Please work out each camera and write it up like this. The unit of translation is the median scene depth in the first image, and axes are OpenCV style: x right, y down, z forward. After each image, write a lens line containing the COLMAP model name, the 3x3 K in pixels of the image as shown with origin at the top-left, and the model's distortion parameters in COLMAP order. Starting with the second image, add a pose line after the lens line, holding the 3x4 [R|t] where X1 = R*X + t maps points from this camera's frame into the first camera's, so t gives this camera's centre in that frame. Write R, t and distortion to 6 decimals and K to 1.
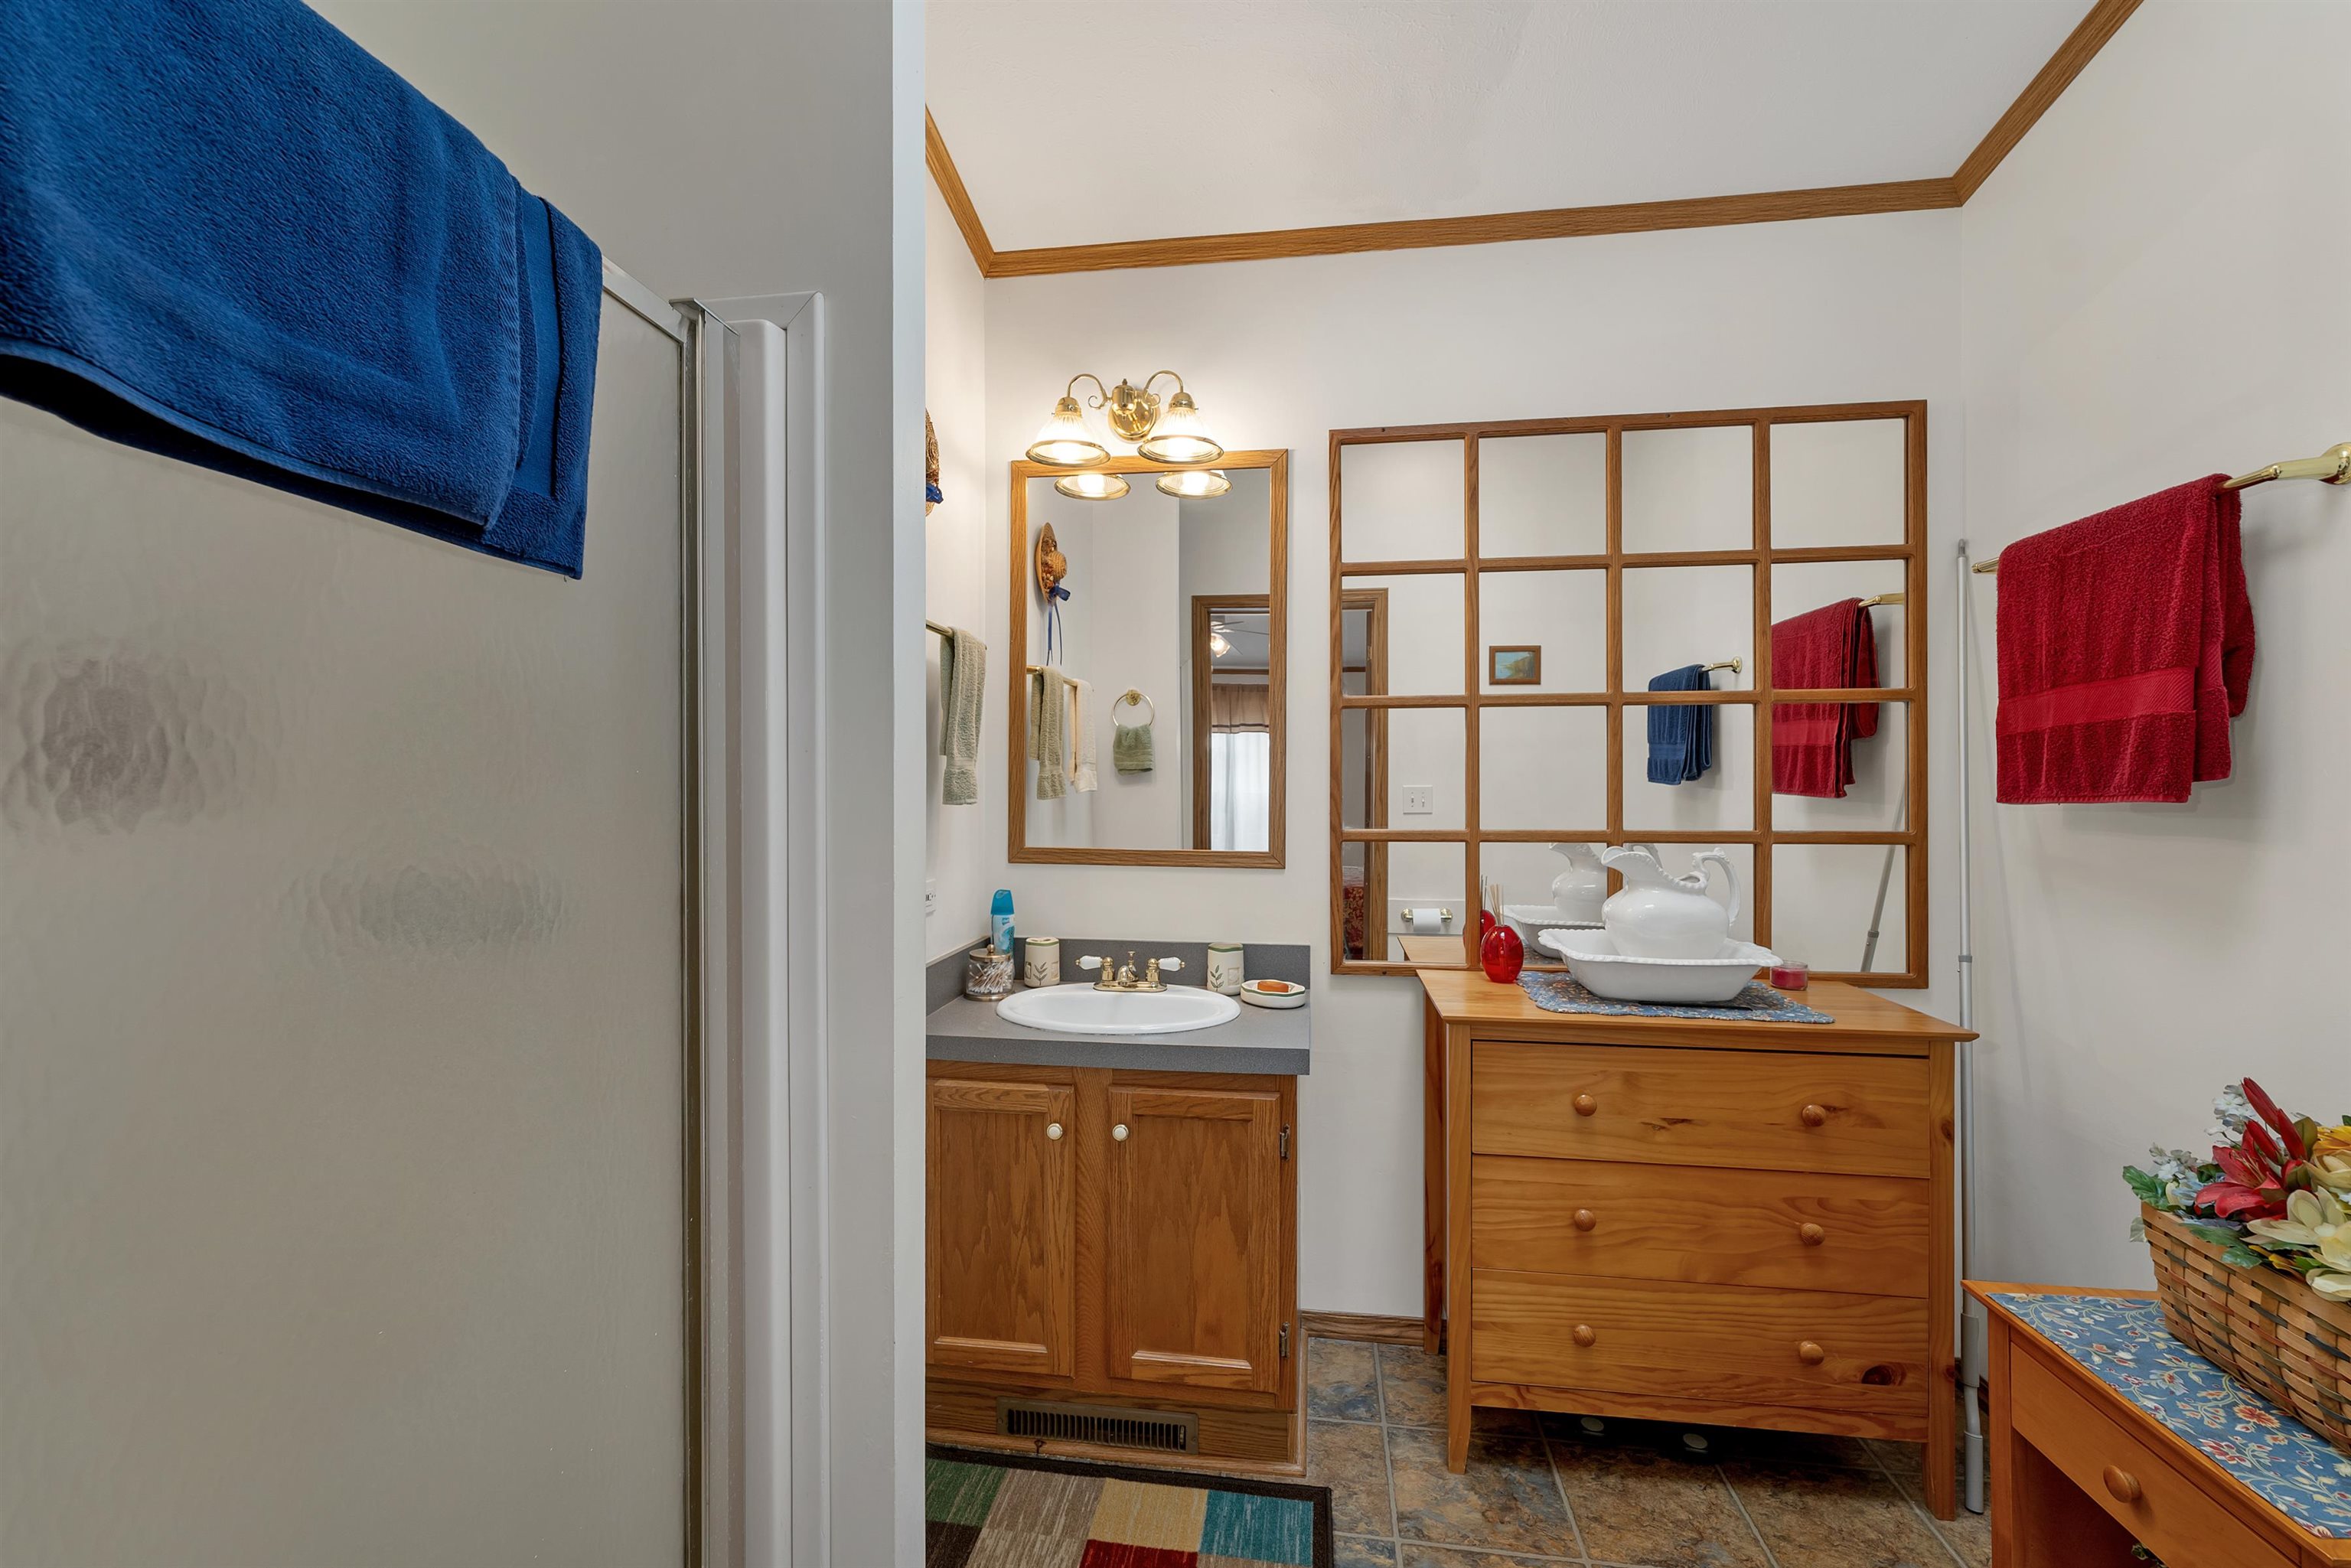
lens RADIAL K [[972.0, 0, 1191.0], [0, 972.0, 788.6], [0, 0, 1]] dist [0.003055, -0.000678]
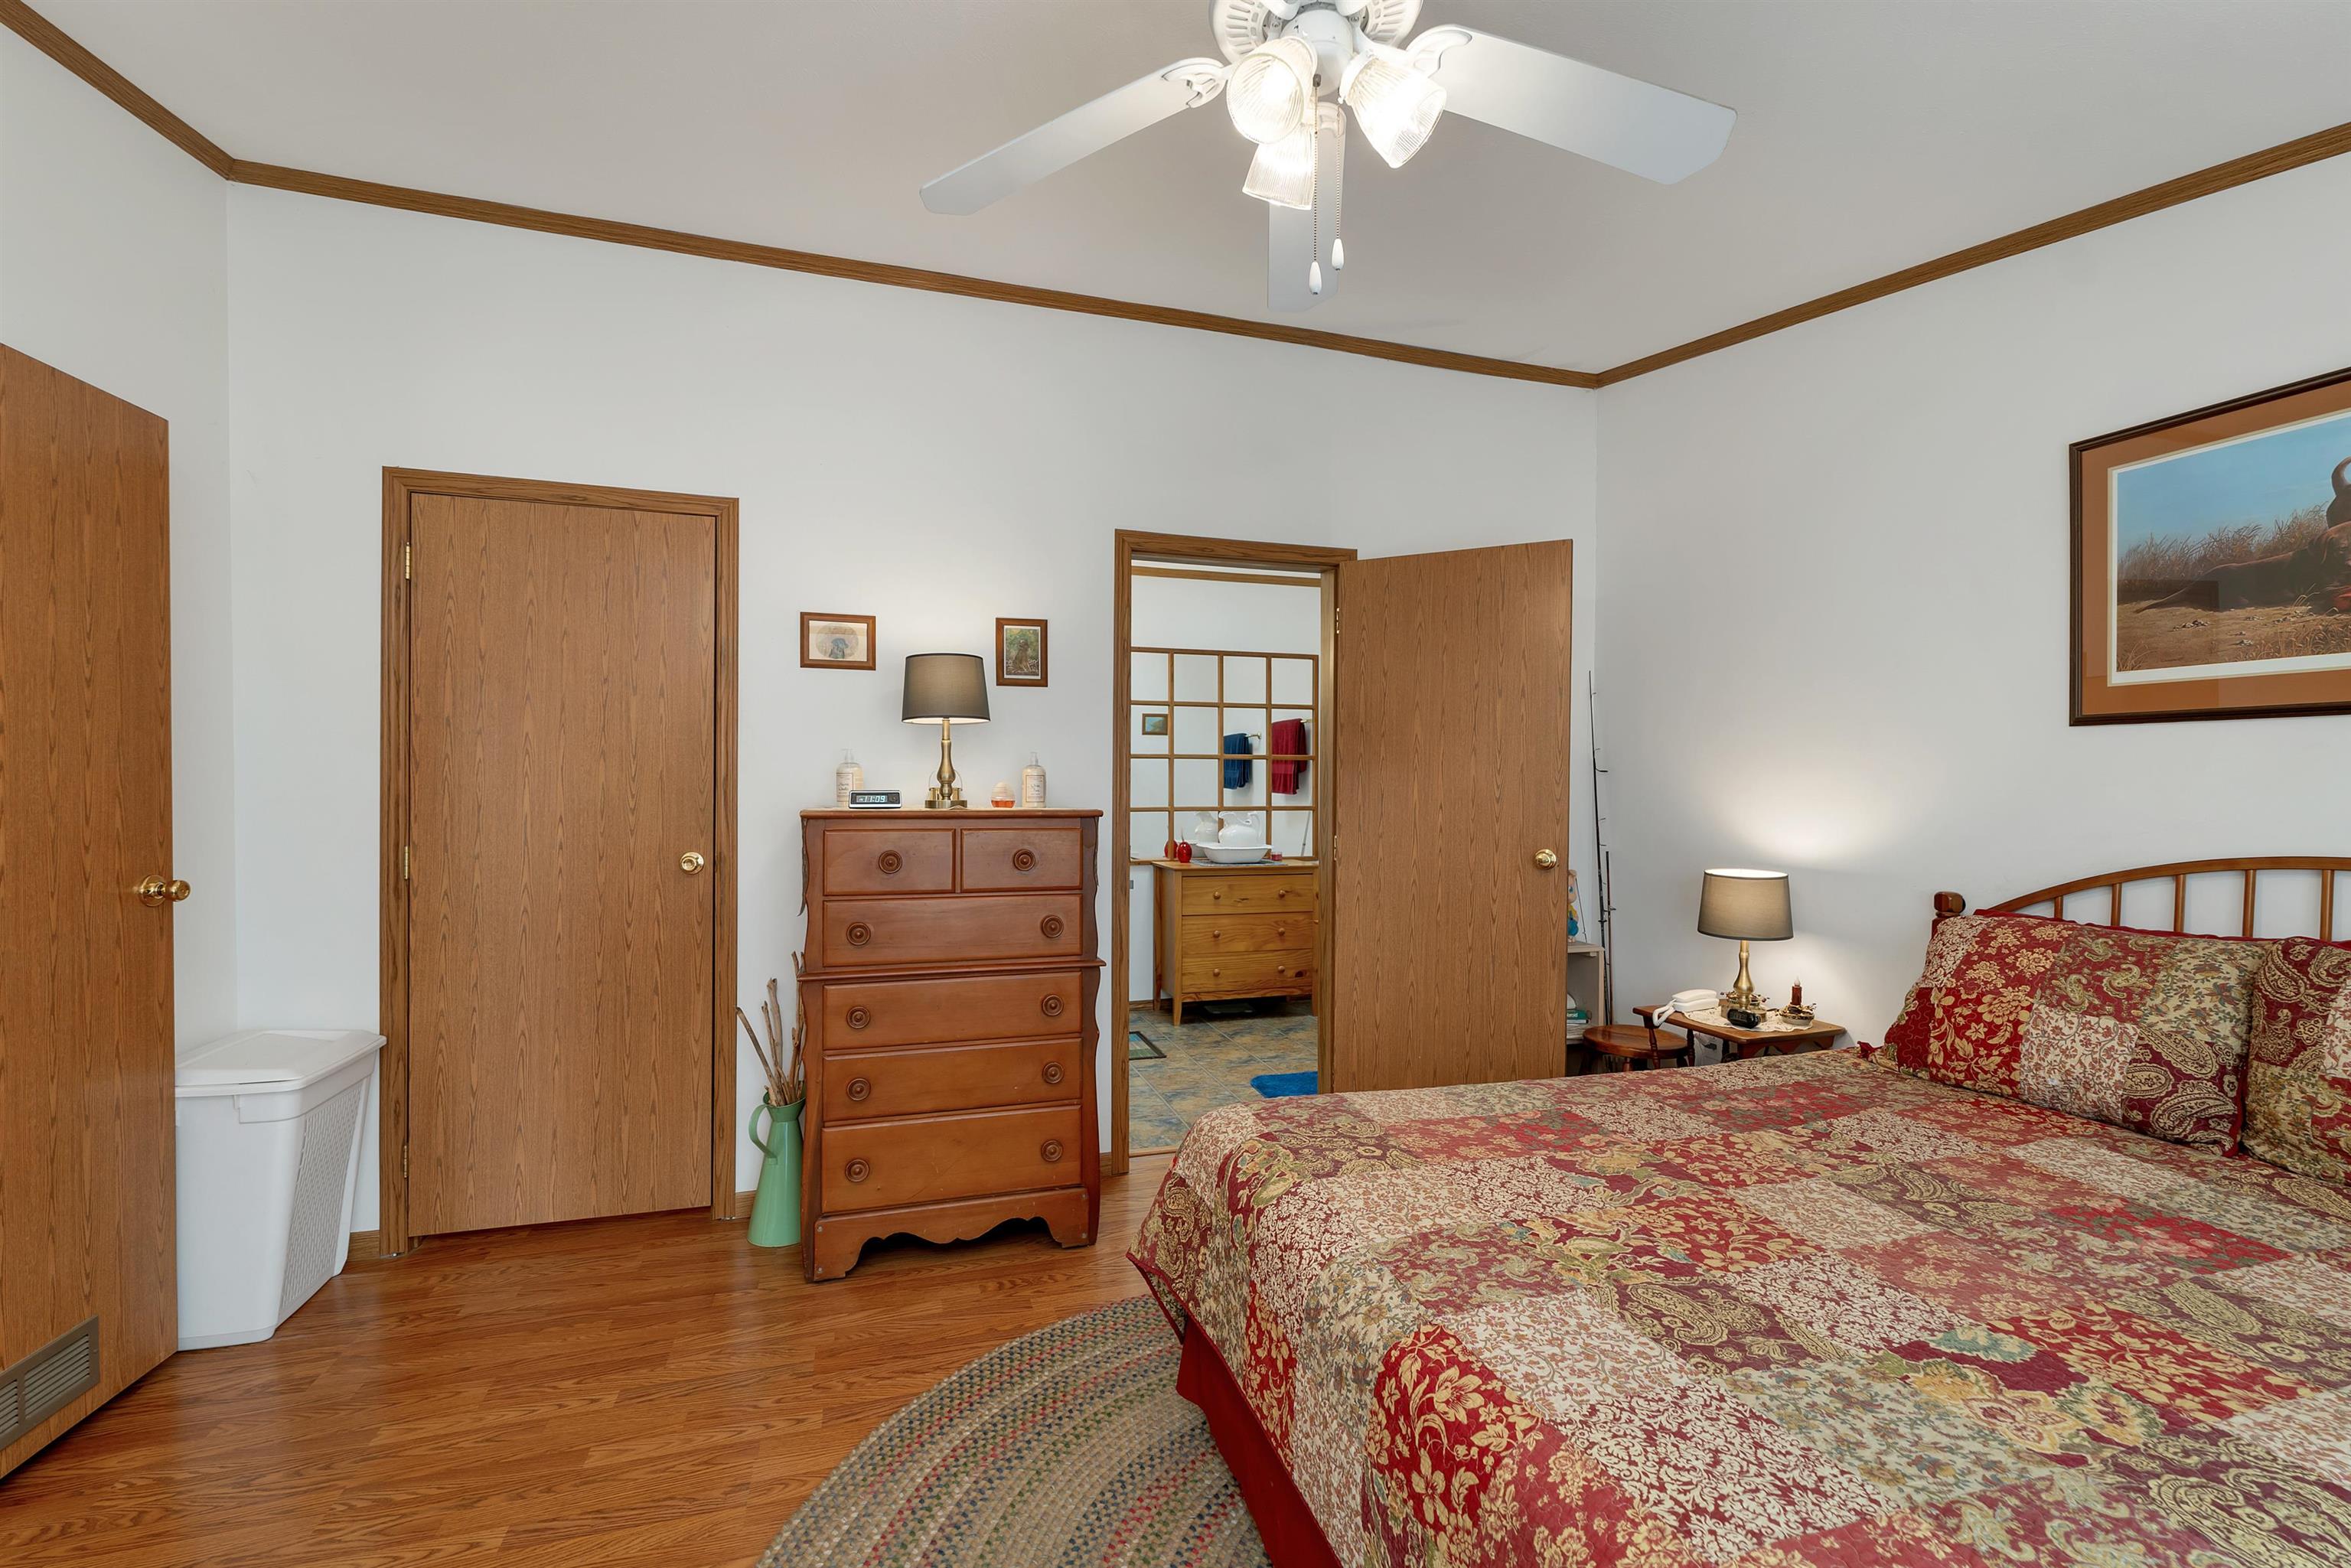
lens RADIAL K [[972.0, 0, 1179.9], [0, 972.0, 785.1], [0, 0, 1]] dist [0.003055, -0.000678]
pose [[0.905290, 0.004941, 0.424764, -0.800353], [-0.003237, 0.999984, -0.004733, -0.001577], [-0.424781, 0.002910, 0.905292, -1.369478]]
